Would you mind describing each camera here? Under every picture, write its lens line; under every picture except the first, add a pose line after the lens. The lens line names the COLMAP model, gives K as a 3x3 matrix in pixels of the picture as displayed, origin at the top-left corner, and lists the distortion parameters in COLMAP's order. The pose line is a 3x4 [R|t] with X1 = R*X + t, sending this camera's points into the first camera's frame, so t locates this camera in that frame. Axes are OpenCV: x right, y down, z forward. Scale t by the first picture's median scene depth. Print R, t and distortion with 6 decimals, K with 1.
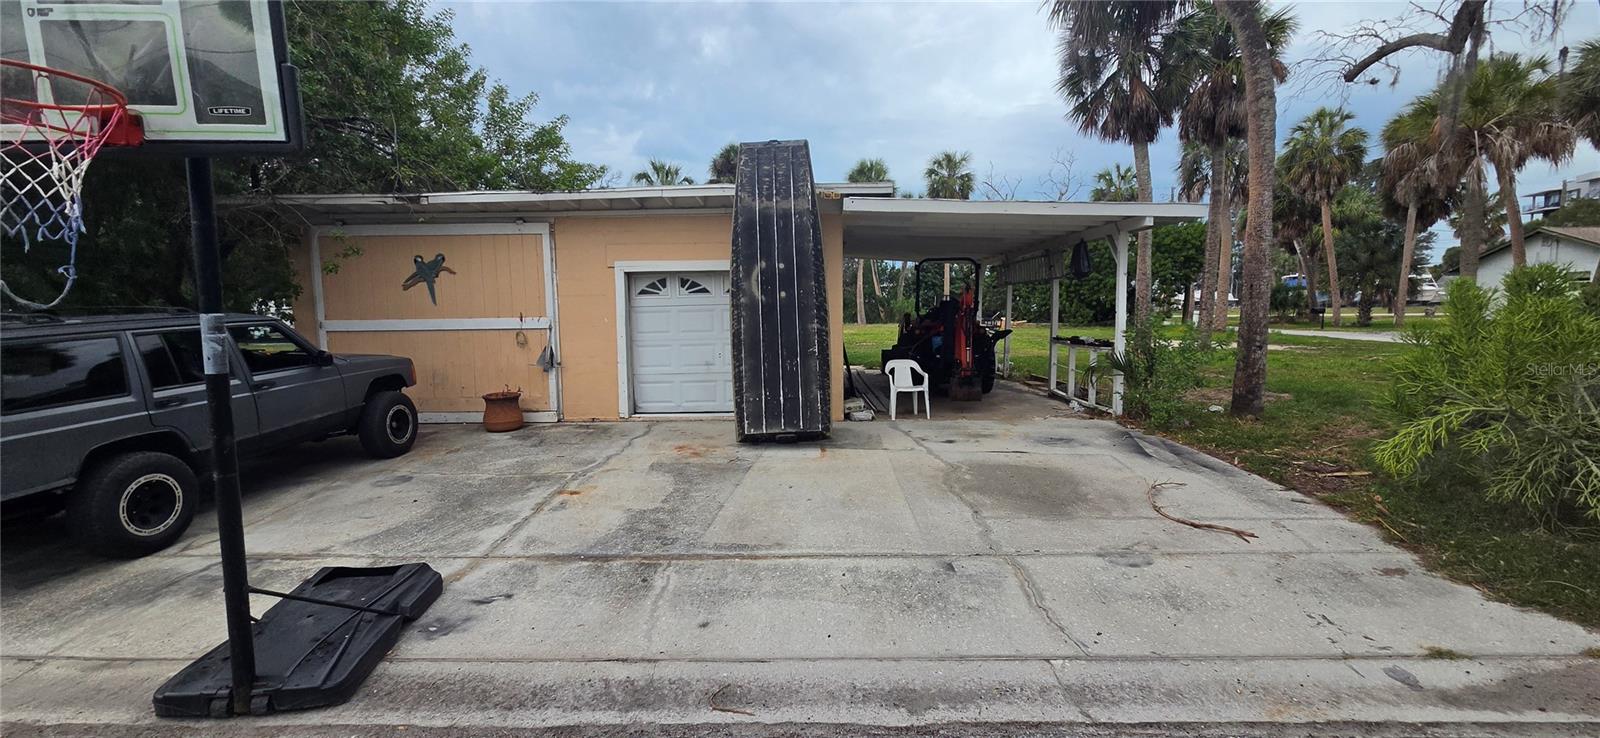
lens RADIAL K [[645.5, 0, 797.6], [0, 645.5, 373.0], [0, 0, 1]] dist [0.001462, 0.000122]
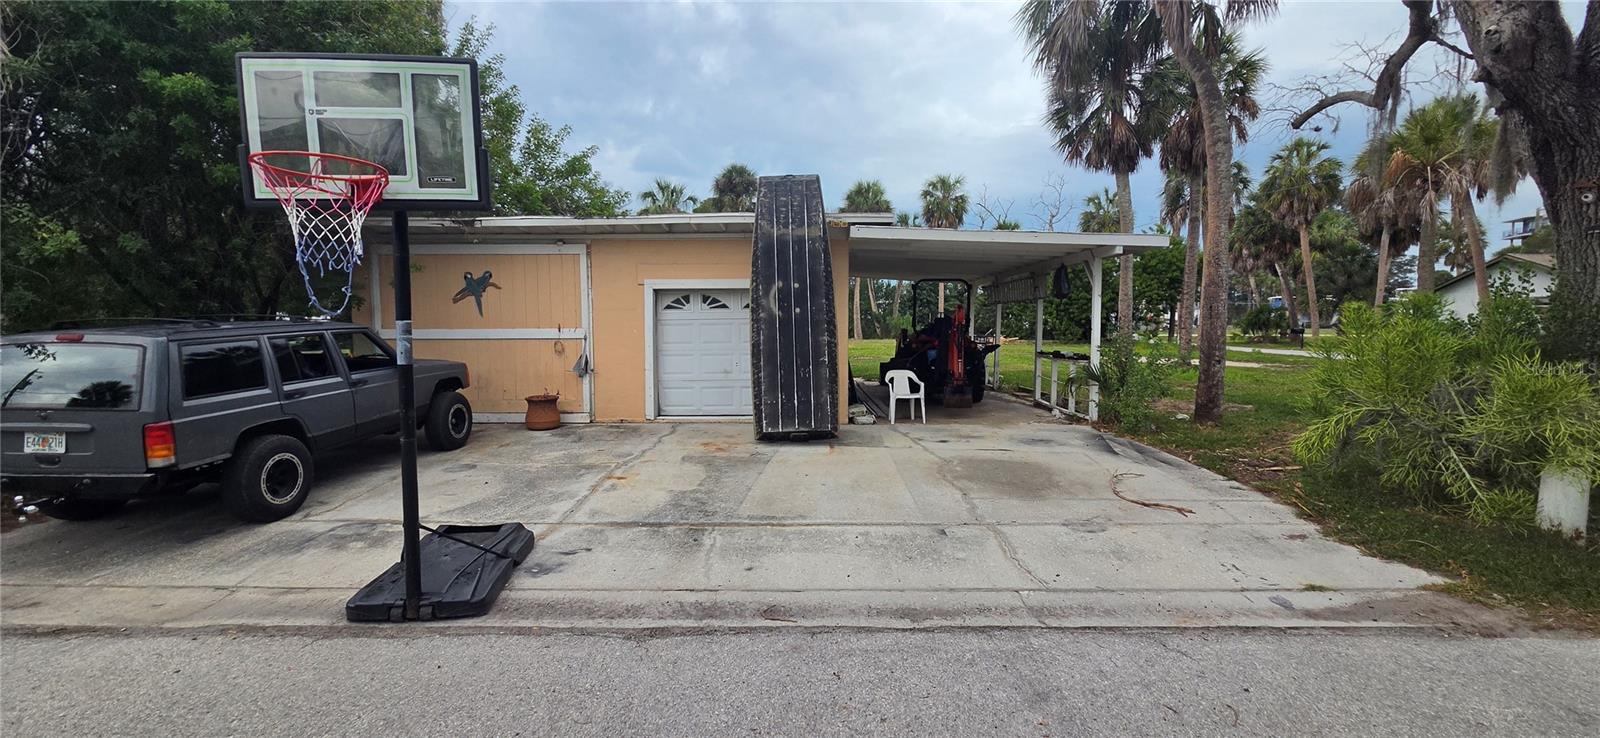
lens RADIAL K [[654.3, 0, 793.7], [0, 654.3, 368.0], [0, 0, 1]] dist [0.002256, 0.000616]
pose [[0.999933, 0.010296, 0.005258, -0.032065], [-0.010119, 0.999415, -0.032679, 0.016937], [-0.005591, 0.032624, 0.999452, -0.142269]]
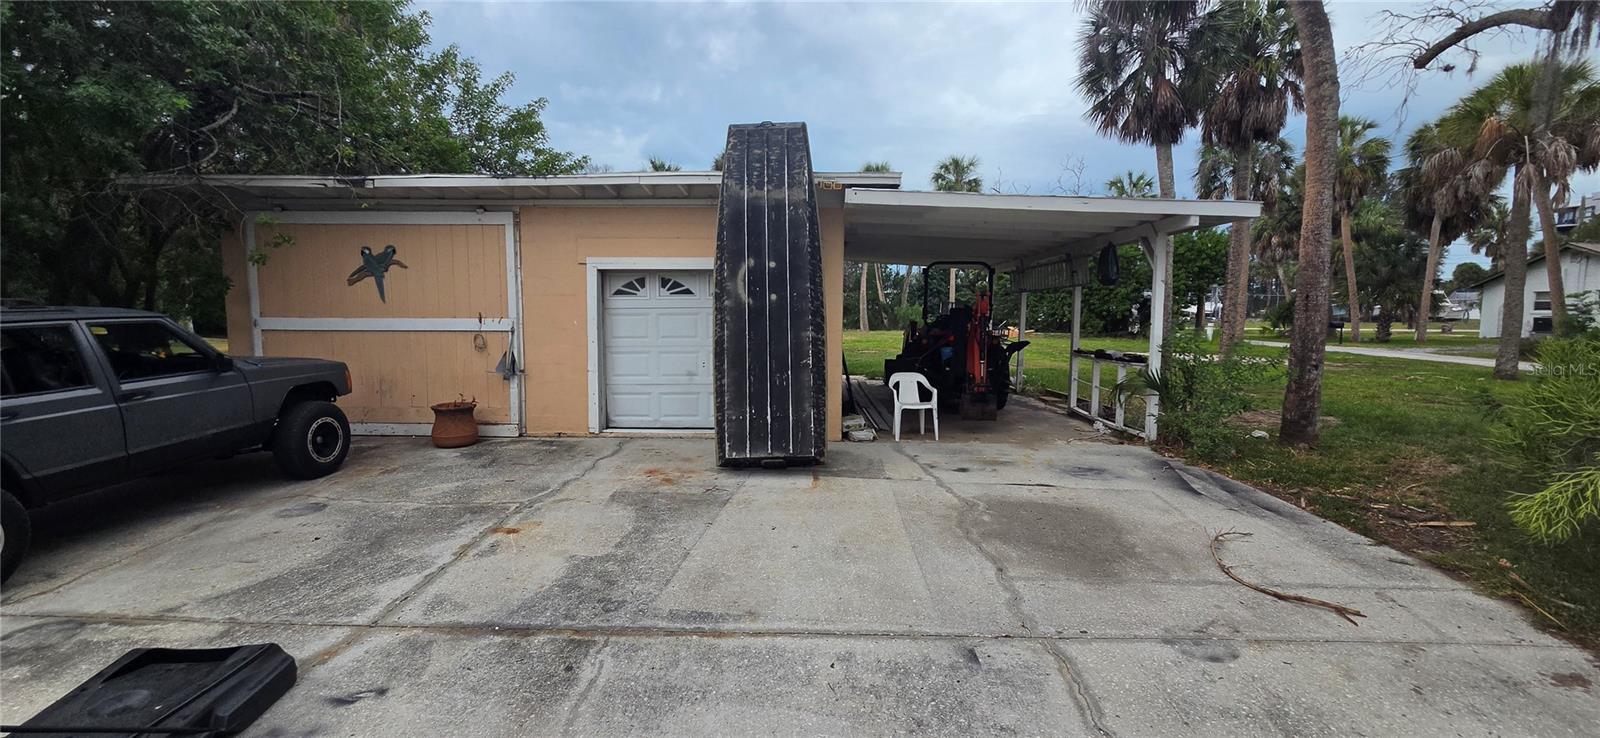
lens RADIAL K [[637.5, 0, 800.8], [0, 637.5, 375.7], [0, 0, 1]] dist [0.001582, 0.000391]
pose [[0.999850, 0.017299, 0.000097, 0.015571], [-0.017299, 0.999846, -0.002809, -0.013324], [-0.000145, 0.002807, 0.999996, 0.136197]]
